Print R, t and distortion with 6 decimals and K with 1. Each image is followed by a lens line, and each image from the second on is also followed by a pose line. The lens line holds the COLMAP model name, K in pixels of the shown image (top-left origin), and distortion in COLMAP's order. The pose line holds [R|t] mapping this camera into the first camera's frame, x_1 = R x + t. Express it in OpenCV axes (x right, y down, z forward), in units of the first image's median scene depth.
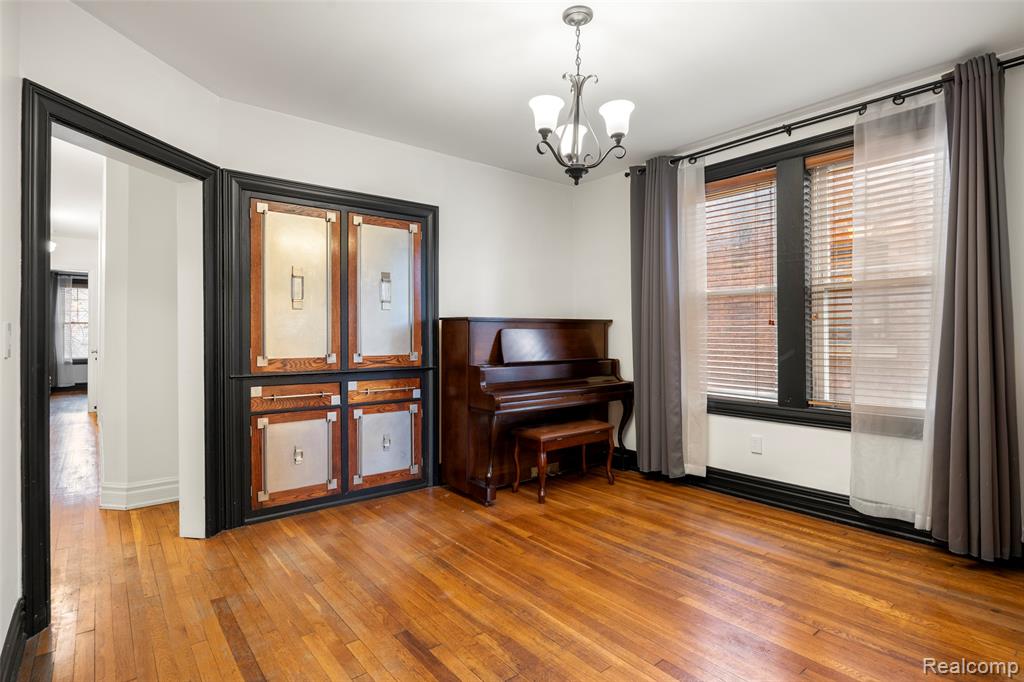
lens RADIAL K [[512.8, 0, 503.8], [0, 512.8, 339.6], [0, 0, 1]] dist [0.003224, 0.000420]
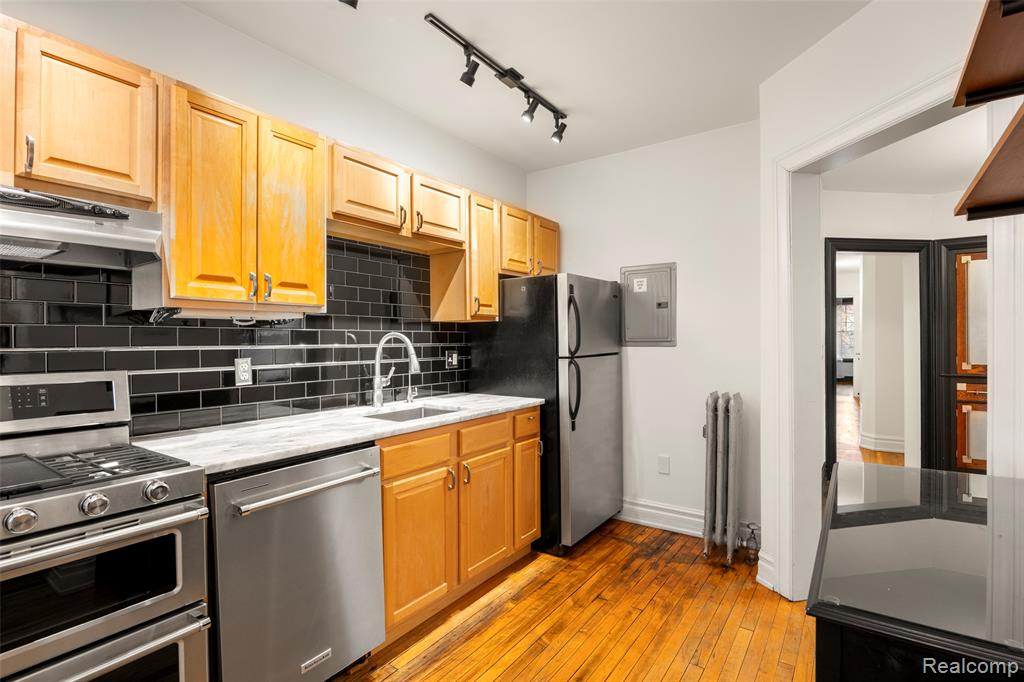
lens RADIAL K [[512.8, 0, 503.8], [0, 512.8, 343.7], [0, 0, 1]] dist [0.003224, 0.000420]
pose [[0.287648, 0.002062, -0.957734, 0.523974], [0.007582, 0.999961, 0.004430, -0.035689], [0.957706, -0.008536, 0.287621, -0.639912]]
